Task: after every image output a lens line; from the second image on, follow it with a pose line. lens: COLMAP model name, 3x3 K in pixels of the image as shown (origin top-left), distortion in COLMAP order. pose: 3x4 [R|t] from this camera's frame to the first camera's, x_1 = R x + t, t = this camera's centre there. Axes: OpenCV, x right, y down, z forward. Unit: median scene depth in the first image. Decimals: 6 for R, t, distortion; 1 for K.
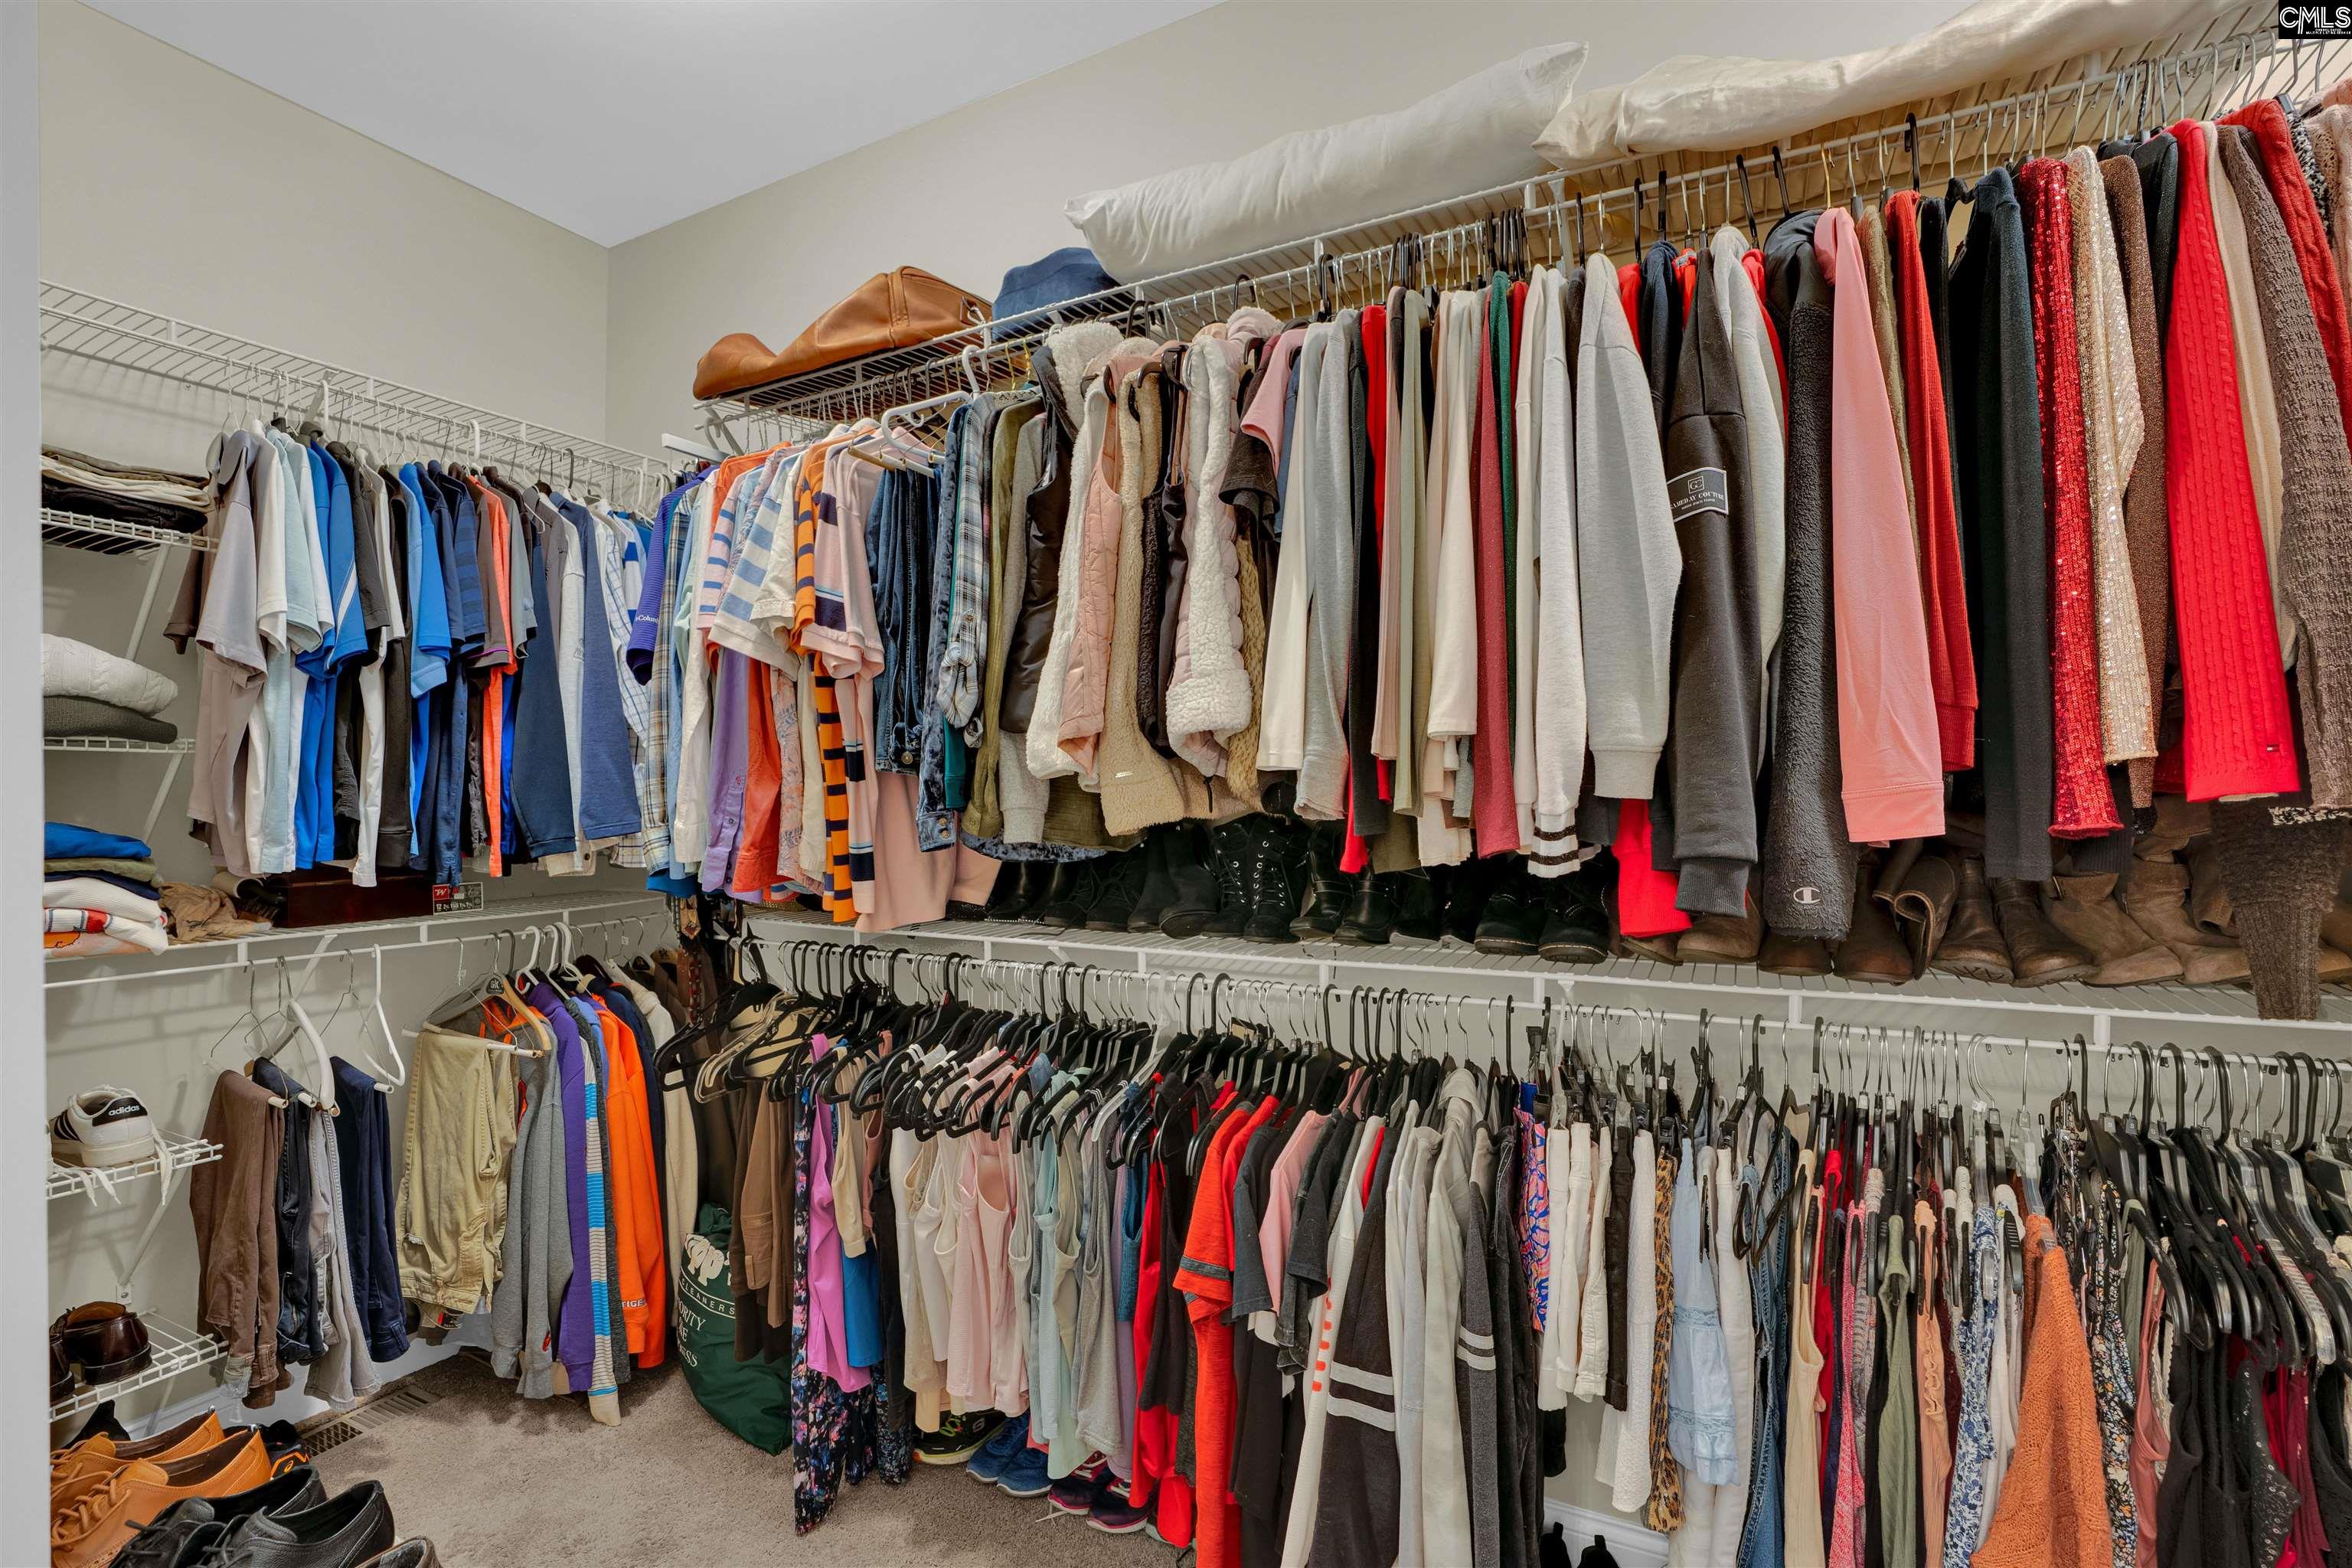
lens RADIAL K [[1096.3, 0, 1185.7], [0, 1096.3, 785.4], [0, 0, 1]] dist [-0.052534, 0.006984]
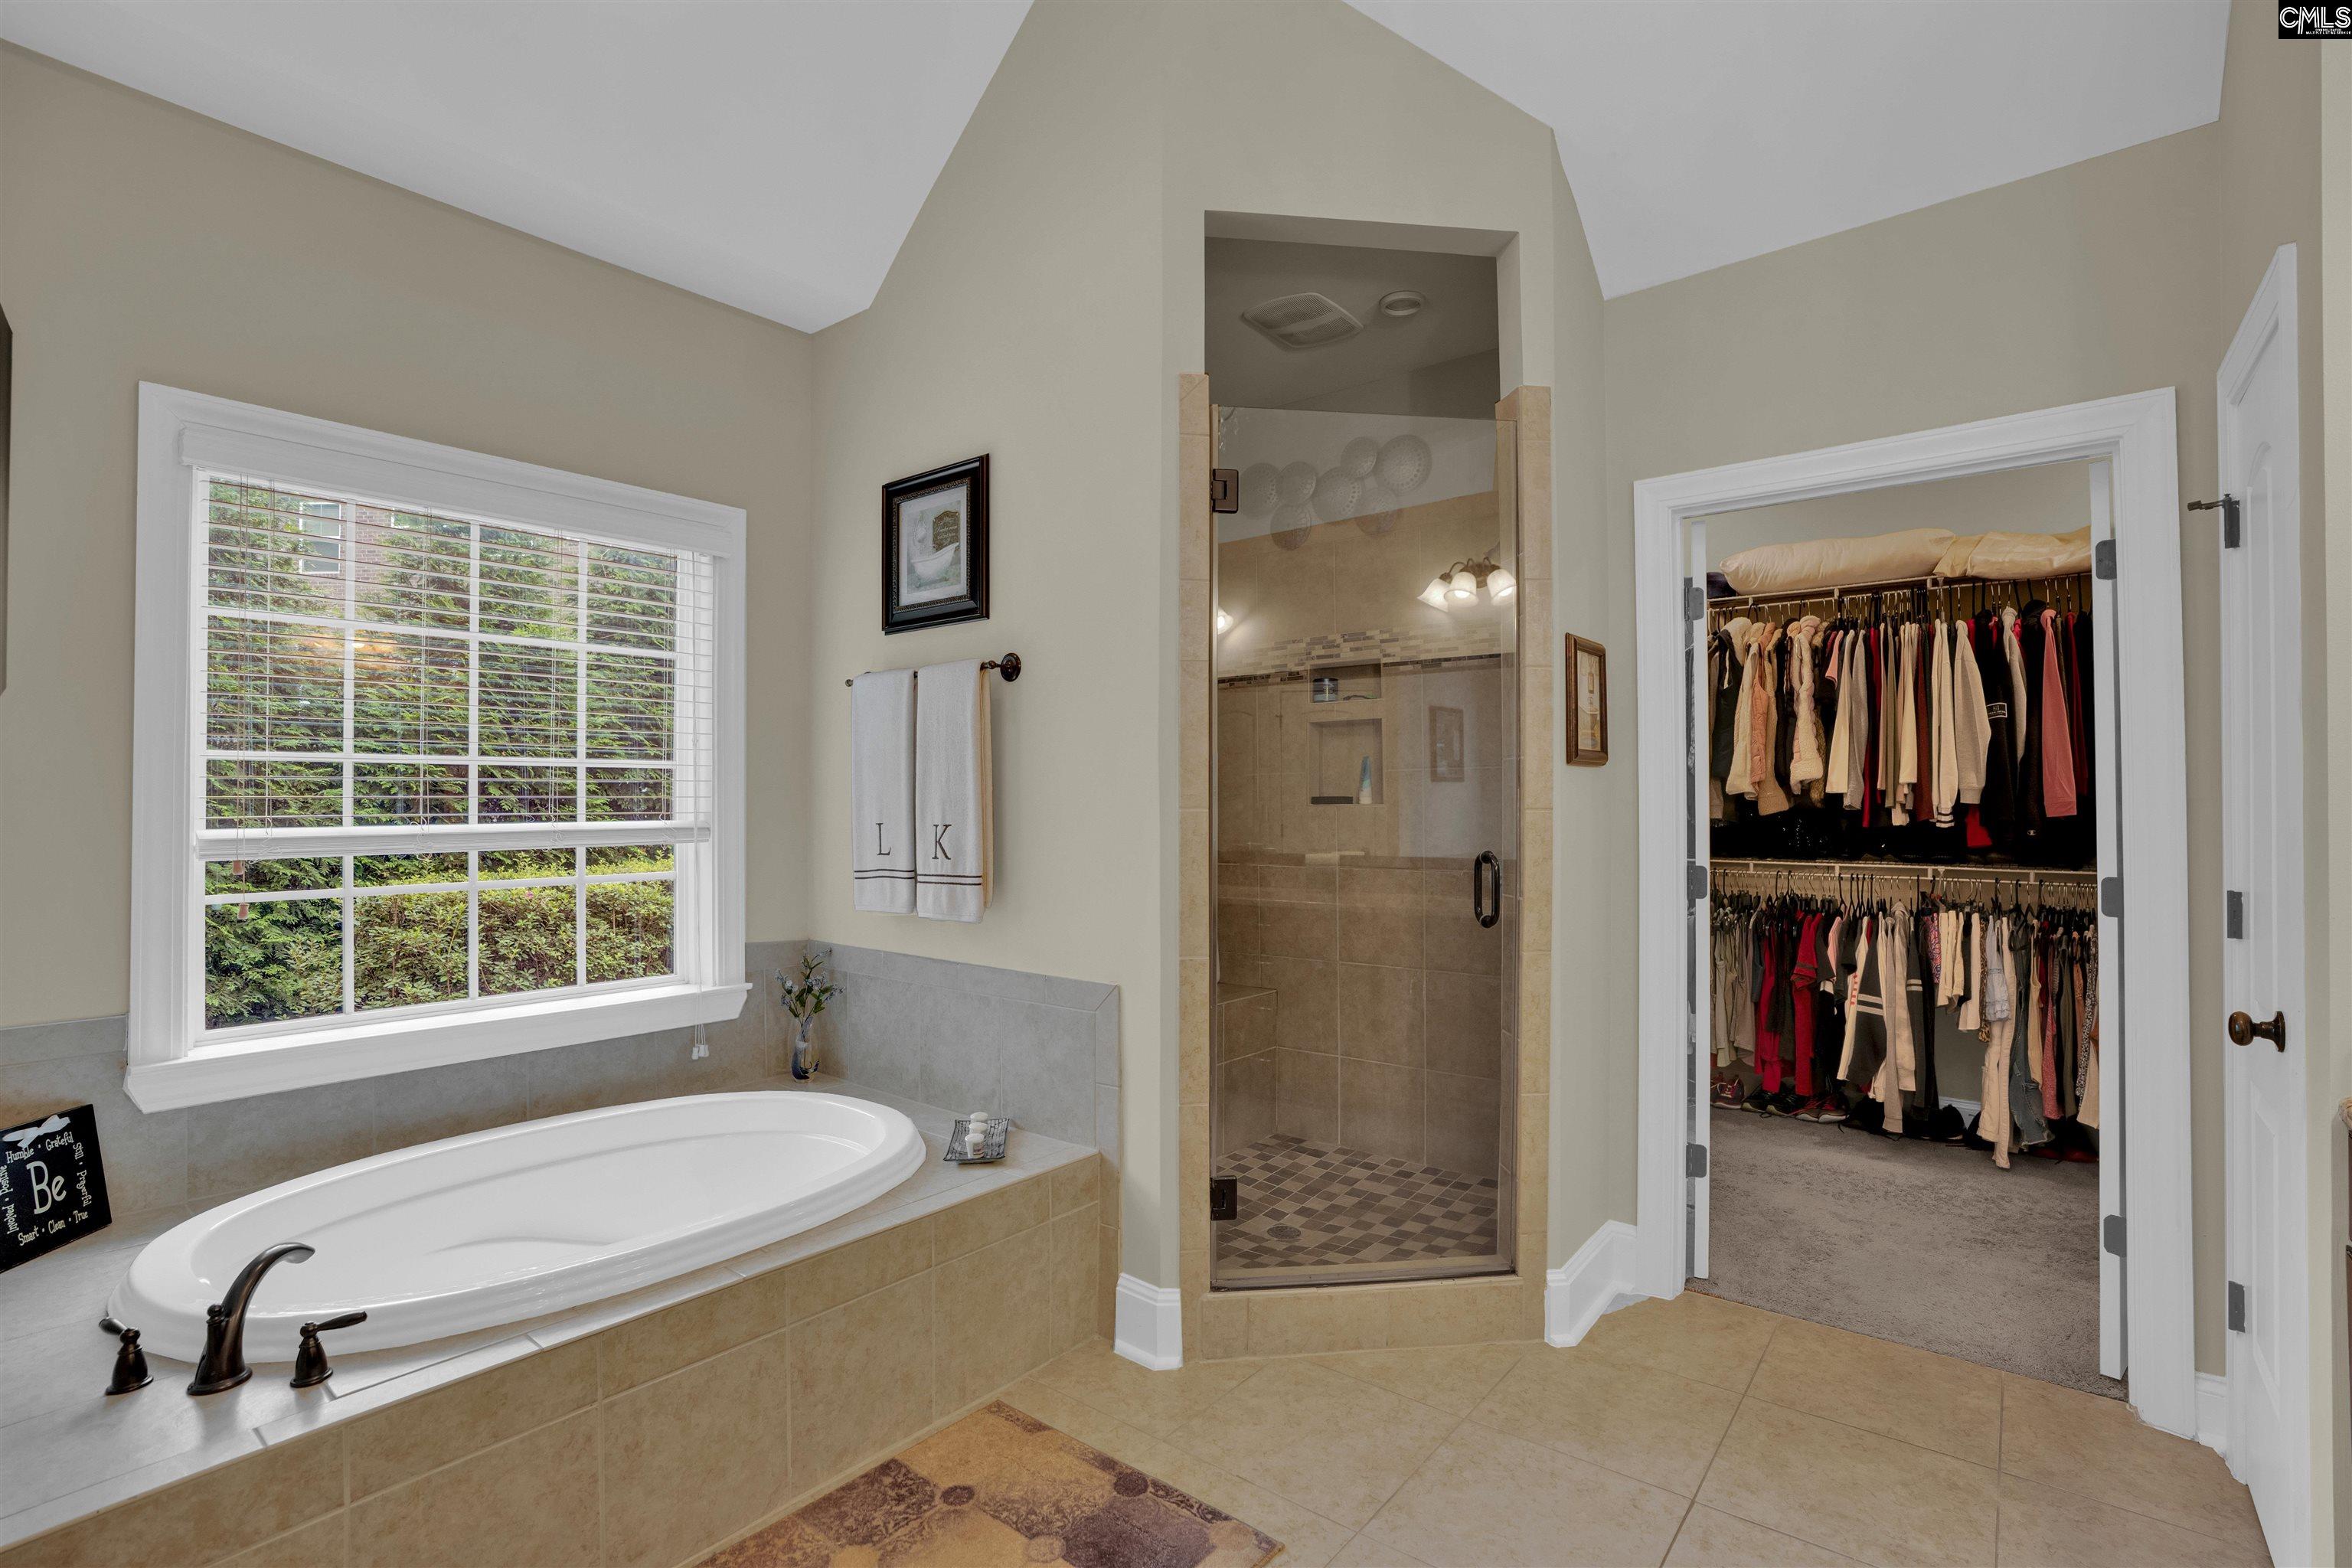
lens RADIAL K [[1096.3, 0, 1157.2], [0, 1096.3, 783.1], [0, 0, 1]] dist [-0.052534, 0.006984]
pose [[0.977859, 0.004524, -0.209214, -1.151996], [-0.004371, 0.999990, 0.001195, -0.037548], [0.209217, -0.000254, 0.977869, -2.307581]]
